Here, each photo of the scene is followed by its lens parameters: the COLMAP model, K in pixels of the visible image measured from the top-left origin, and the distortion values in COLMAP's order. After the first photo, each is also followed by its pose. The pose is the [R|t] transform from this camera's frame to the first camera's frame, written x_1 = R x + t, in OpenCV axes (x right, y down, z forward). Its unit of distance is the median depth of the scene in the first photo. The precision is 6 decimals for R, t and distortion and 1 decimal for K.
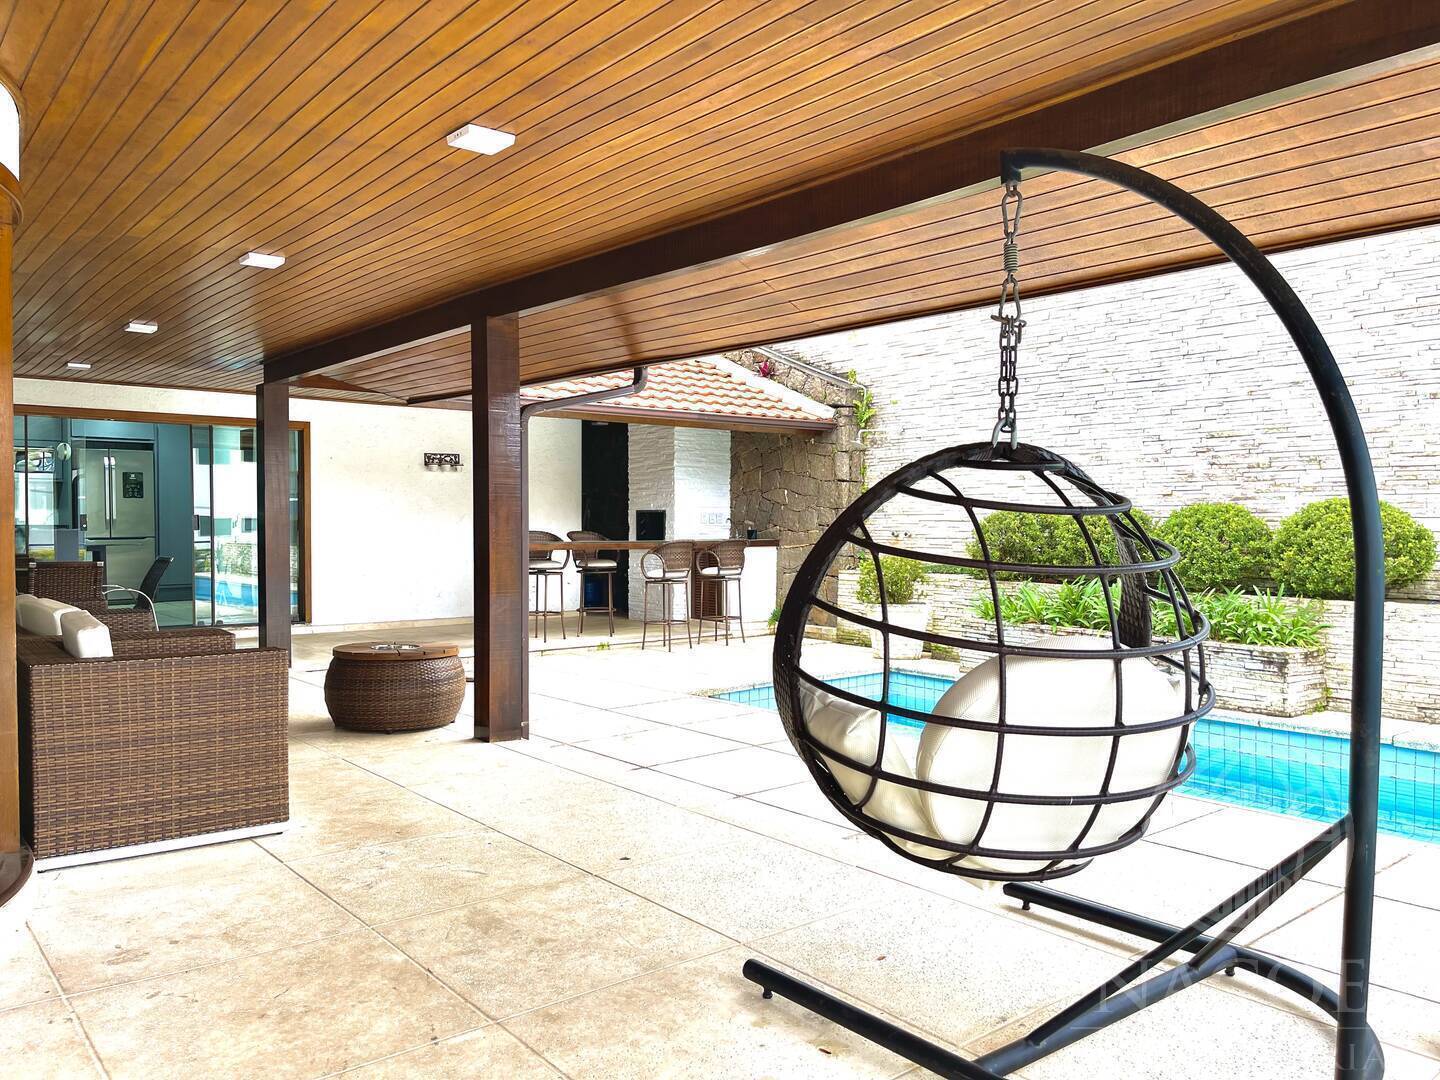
lens RADIAL K [[1084.7, 0, 721.9], [0, 1084.7, 542.5], [0, 0, 1]] dist [0.051272, -0.032201]
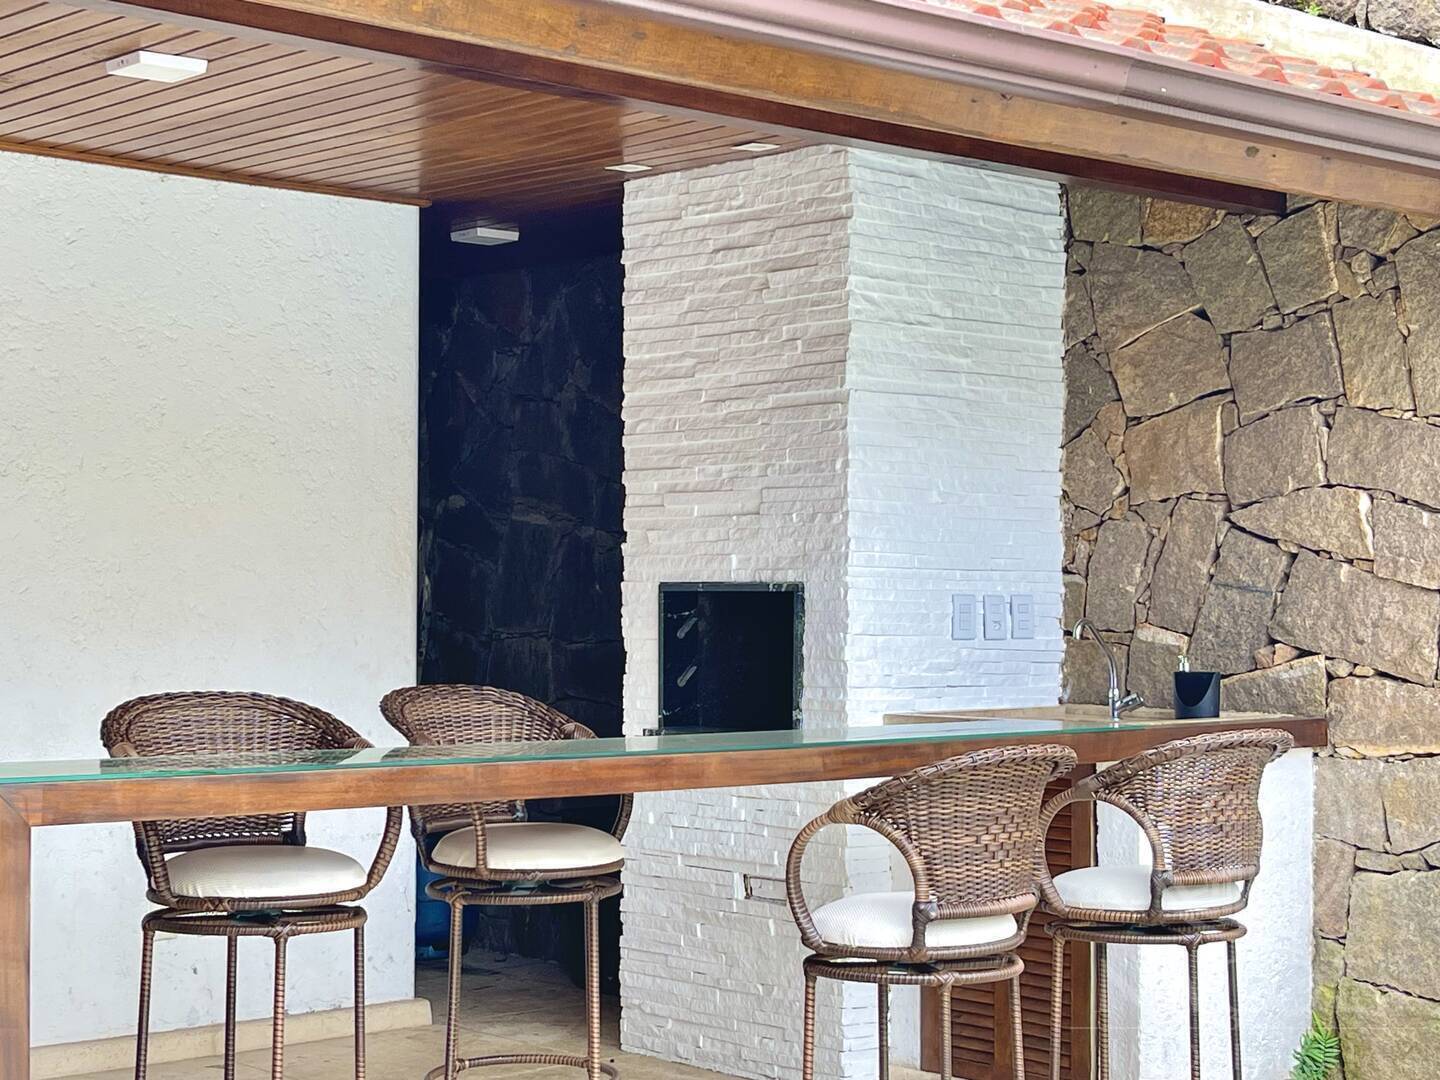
lens RADIAL K [[2601.1, 0, 719.7], [0, 2601.1, 539.3], [0, 0, 1]] dist [-0.030895, 0.000000]
pose [[0.999731, -0.002763, 0.023039, -0.081975], [0.003857, 0.998859, -0.047595, -0.013958], [-0.022882, 0.047671, 0.998601, 0.467545]]
